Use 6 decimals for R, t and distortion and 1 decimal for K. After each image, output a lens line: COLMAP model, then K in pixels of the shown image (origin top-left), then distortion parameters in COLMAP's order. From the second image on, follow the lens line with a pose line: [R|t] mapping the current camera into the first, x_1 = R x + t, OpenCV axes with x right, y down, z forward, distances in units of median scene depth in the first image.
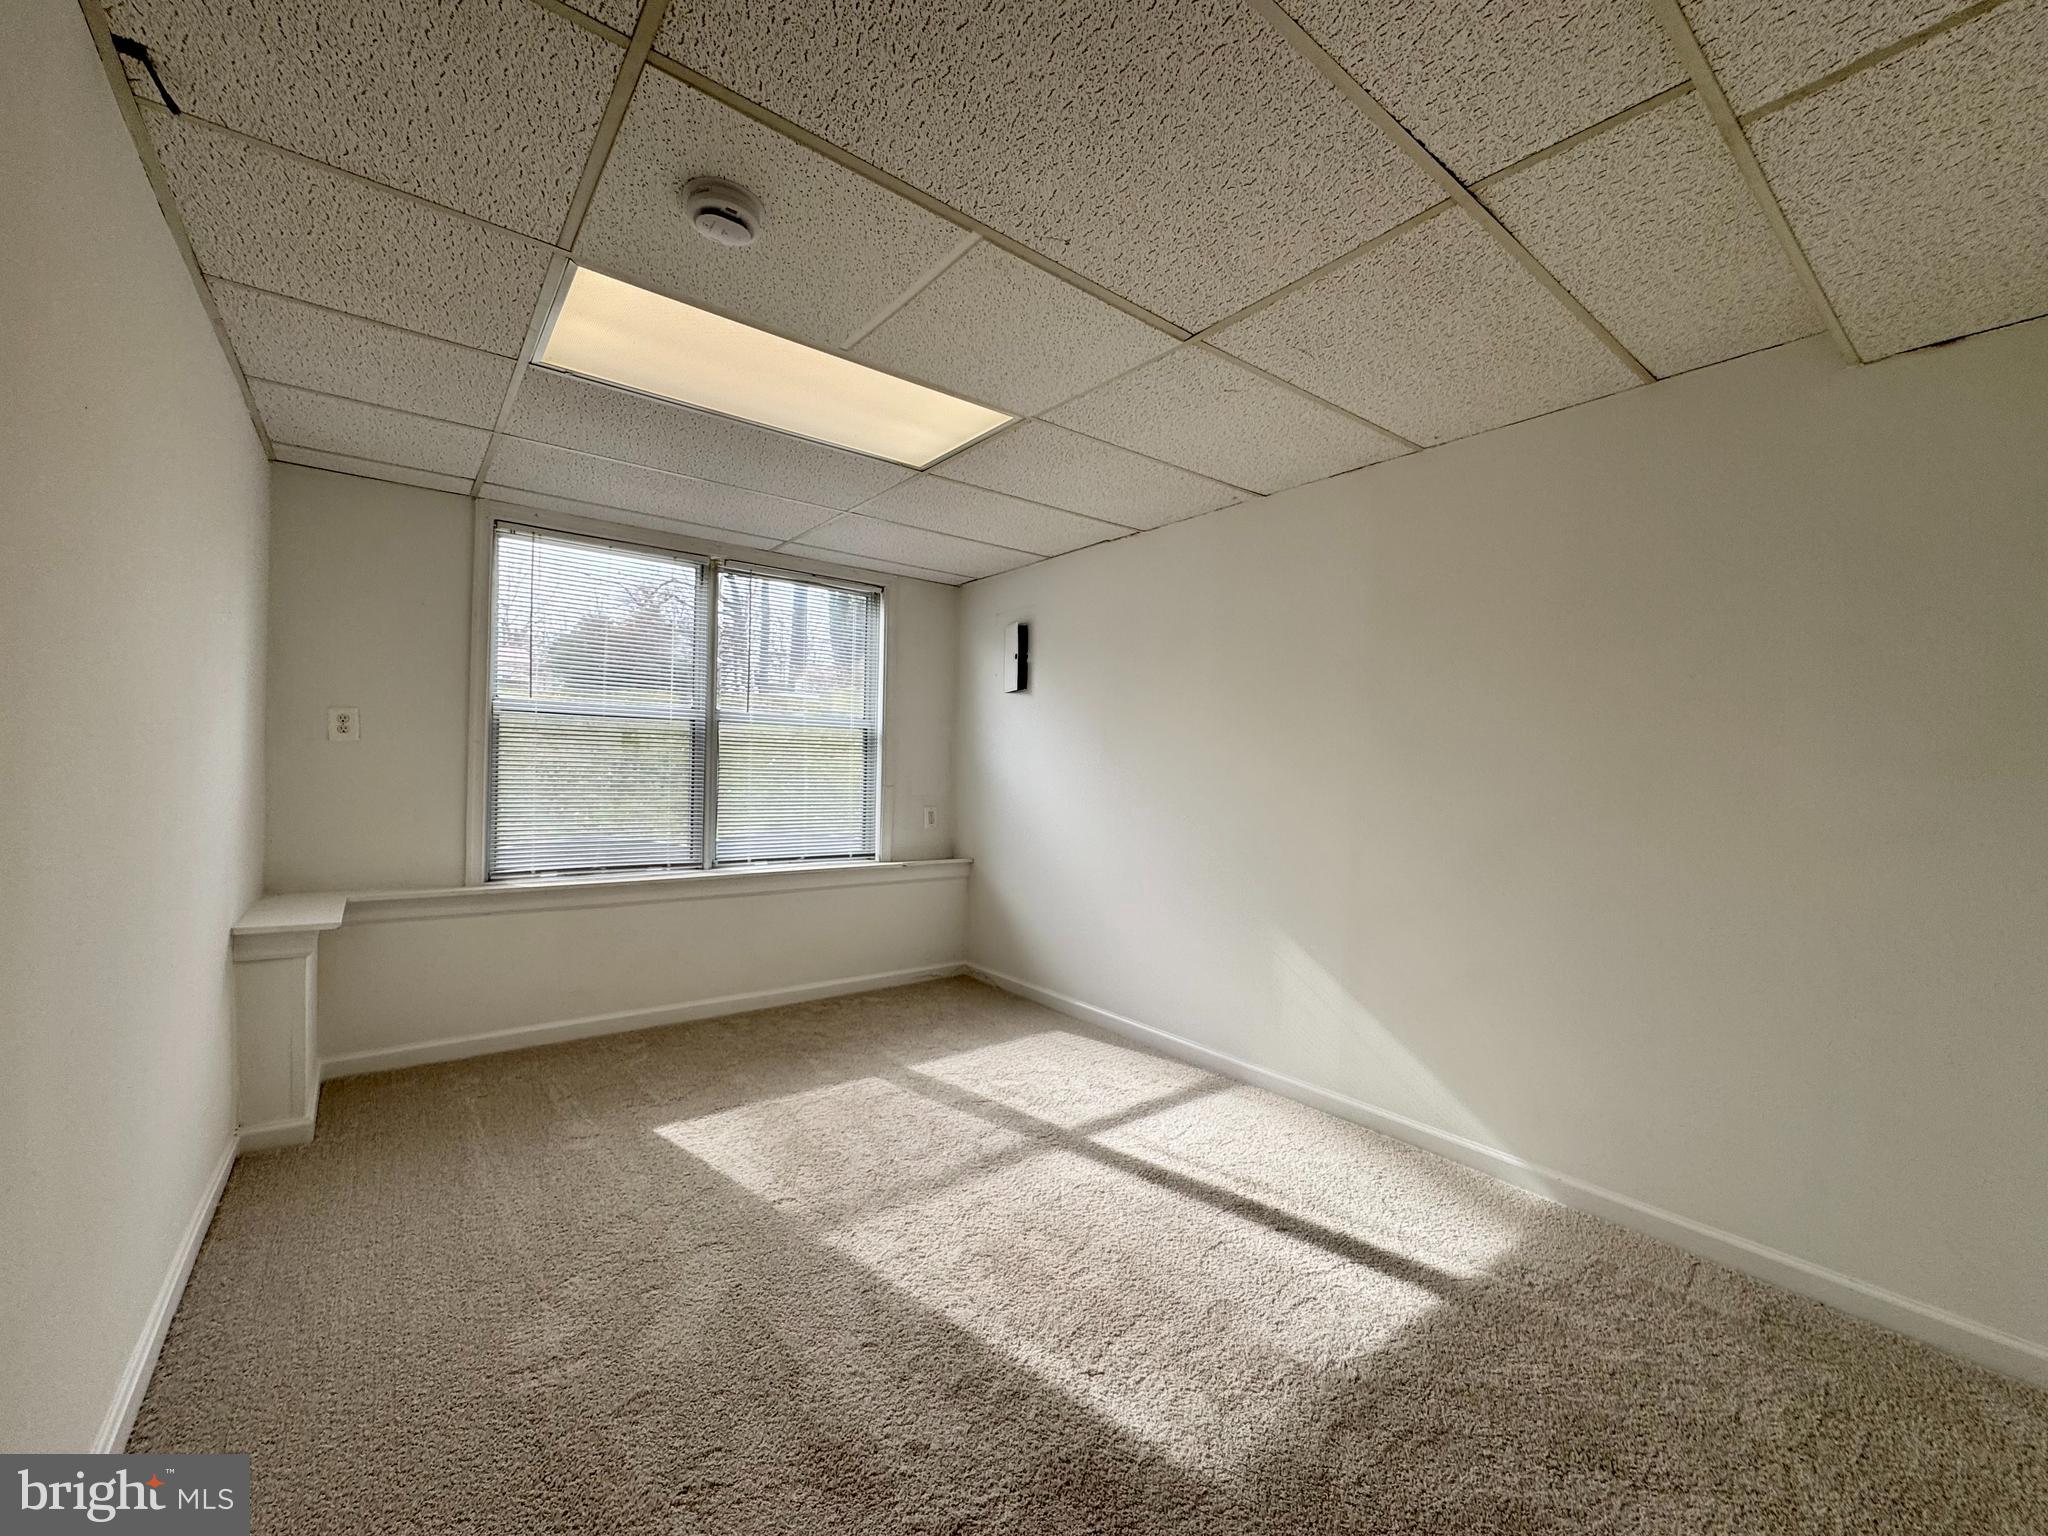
lens RADIAL K [[822.7, 0, 1024.0], [0, 822.7, 768.0], [0, 0, 1]] dist [-0.003069, 0.000133]
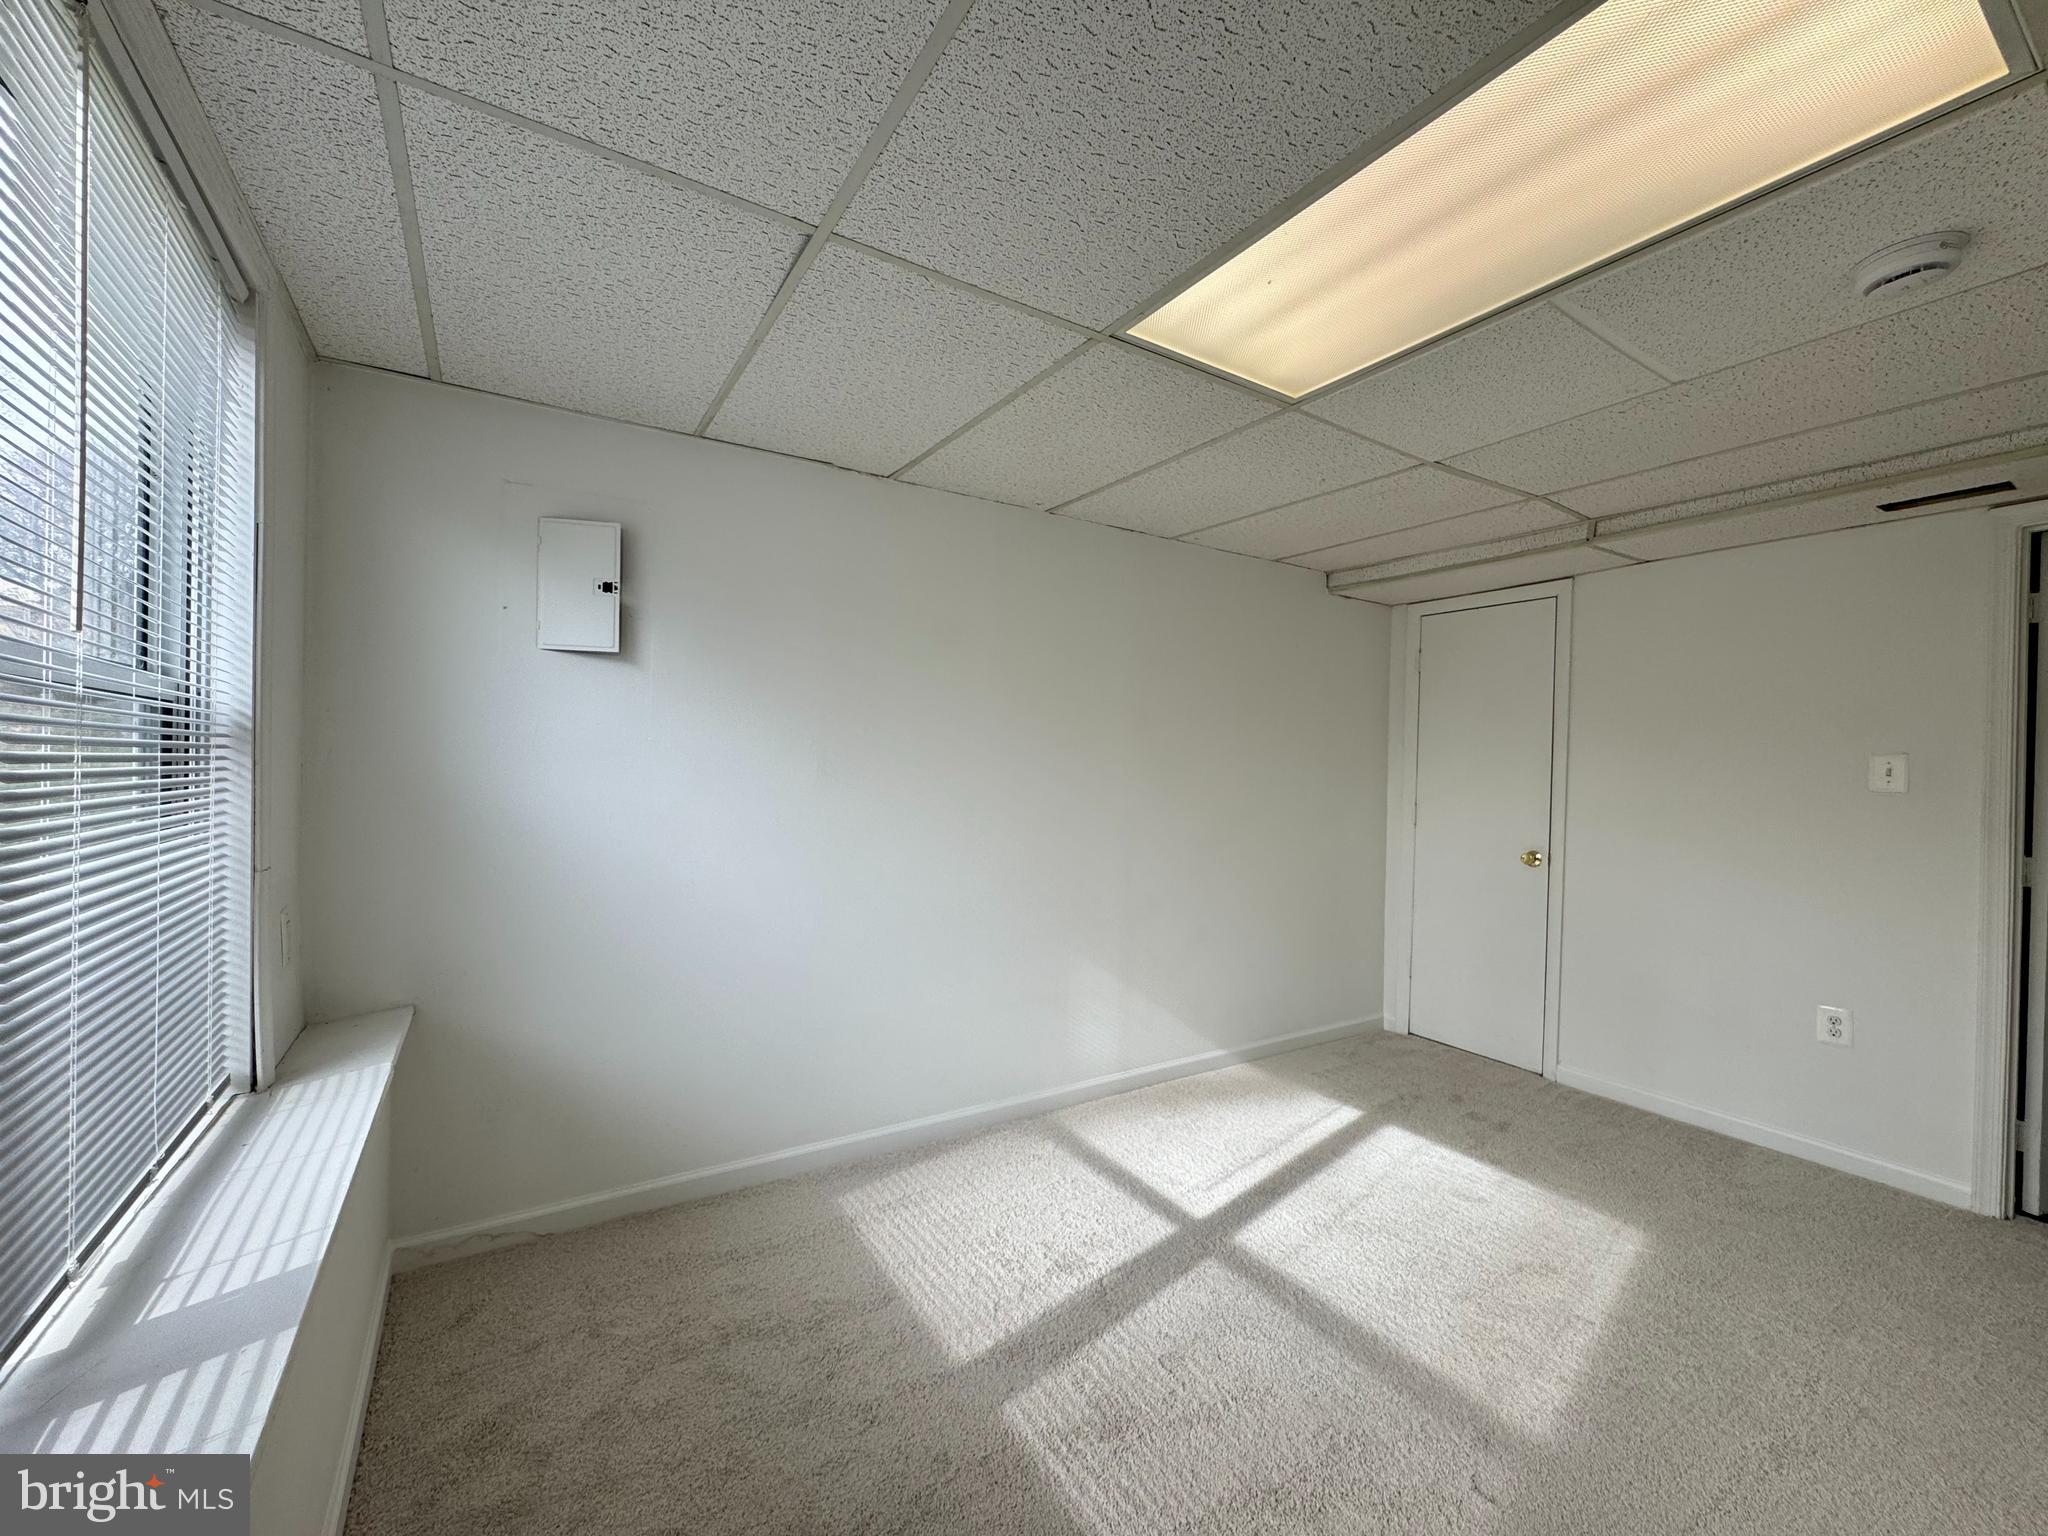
lens RADIAL K [[822.7, 0, 1024.0], [0, 822.7, 768.0], [0, 0, 1]] dist [-0.003069, 0.000133]
pose [[0.106400, -0.024522, 0.994021, -0.700489], [-0.018603, 0.999472, 0.026648, -0.055049], [-0.994149, -0.021327, 0.105888, 0.938854]]
